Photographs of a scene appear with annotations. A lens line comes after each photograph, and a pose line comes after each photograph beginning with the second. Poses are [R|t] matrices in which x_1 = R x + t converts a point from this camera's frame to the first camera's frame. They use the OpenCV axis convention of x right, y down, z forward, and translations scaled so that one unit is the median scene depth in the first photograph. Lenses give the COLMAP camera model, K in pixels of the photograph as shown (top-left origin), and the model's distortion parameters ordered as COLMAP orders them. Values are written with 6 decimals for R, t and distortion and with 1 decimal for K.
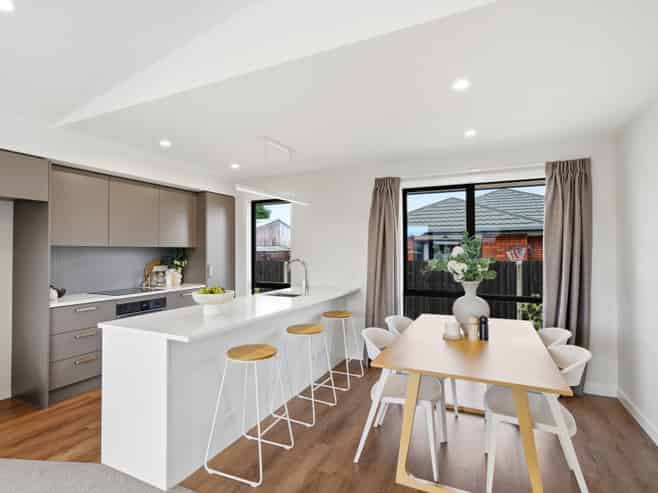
lens RADIAL K [[326.6, 0, 328.5], [0, 326.6, 241.3], [0, 0, 1]] dist [-0.005820, 0.000032]
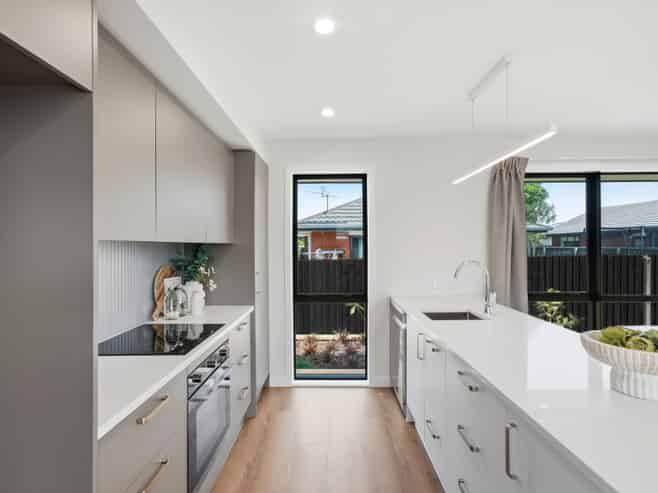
lens RADIAL K [[318.3, 0, 329.1], [0, 318.3, 245.0], [0, 0, 1]] dist [0.004399, 0.000488]
pose [[0.916345, -0.002814, 0.400379, -0.507938], [-0.008939, 0.999582, 0.027482, 0.003855], [-0.400289, -0.028762, 0.915938, 0.422295]]
